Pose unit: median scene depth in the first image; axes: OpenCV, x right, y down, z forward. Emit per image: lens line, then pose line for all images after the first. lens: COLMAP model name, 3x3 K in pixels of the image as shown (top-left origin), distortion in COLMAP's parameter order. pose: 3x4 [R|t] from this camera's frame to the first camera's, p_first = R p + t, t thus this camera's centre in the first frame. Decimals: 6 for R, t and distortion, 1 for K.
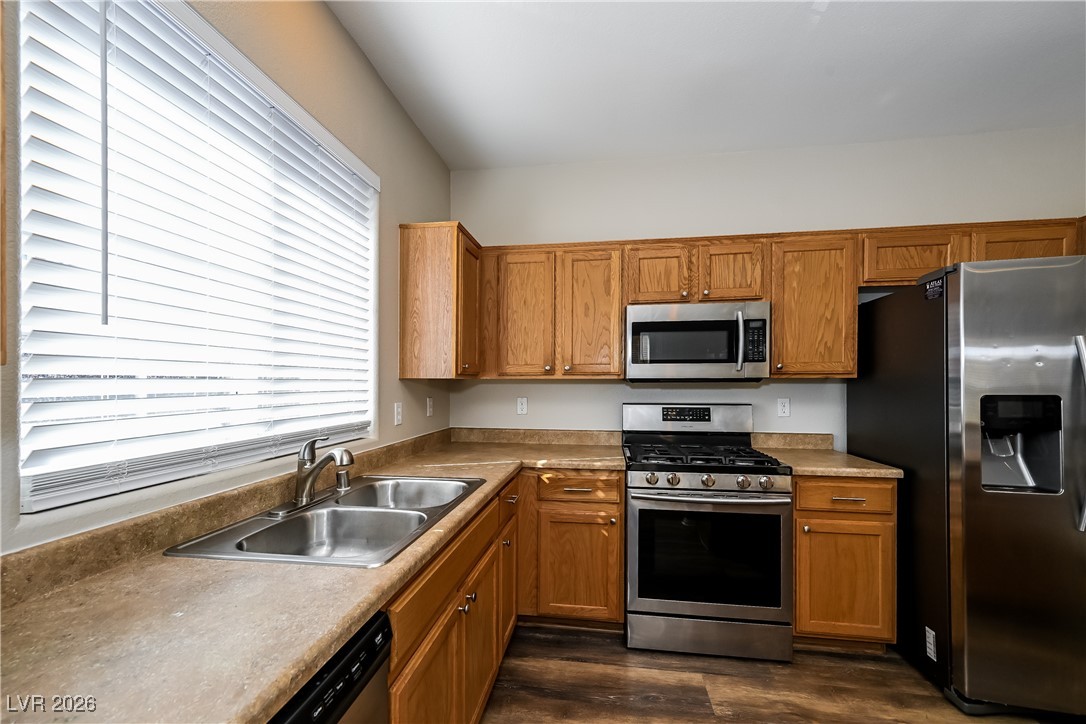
lens RADIAL K [[426.4, 0, 546.2], [0, 426.4, 380.5], [0, 0, 1]] dist [0.001963, 0.000065]
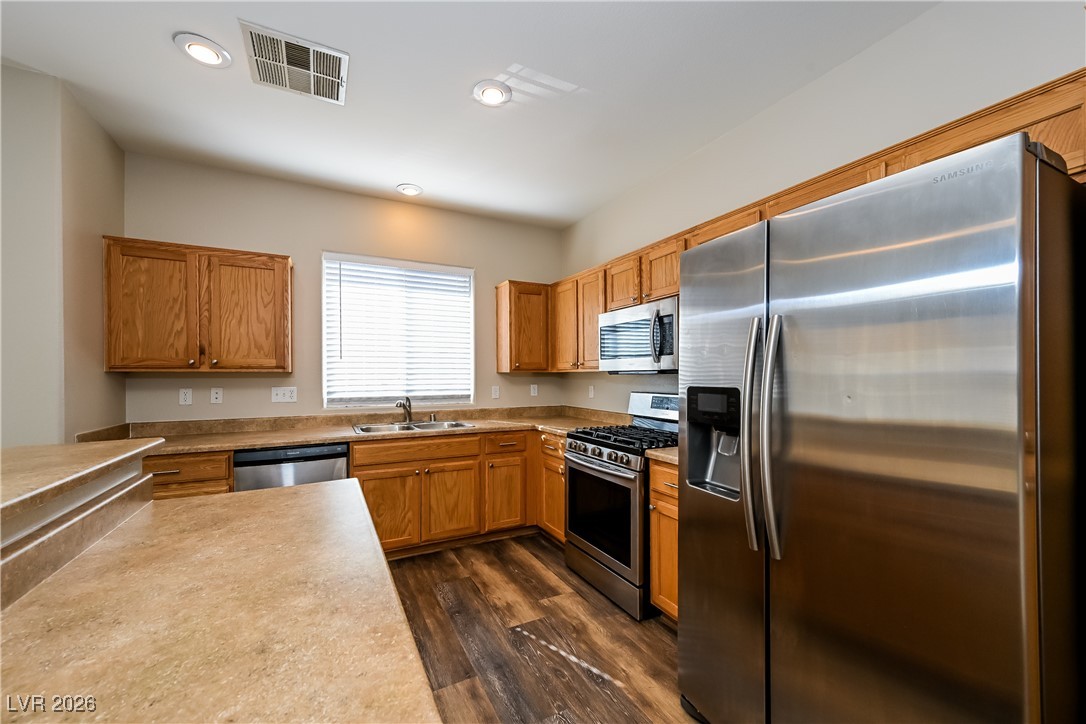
lens RADIAL K [[426.4, 0, 545.2], [0, 426.4, 372.8], [0, 0, 1]] dist [0.001963, 0.000065]
pose [[0.580756, -0.005199, -0.814061, 1.339299], [0.004721, 0.999984, -0.003018, 0.003470], [0.814064, -0.002090, 0.580771, 0.141074]]
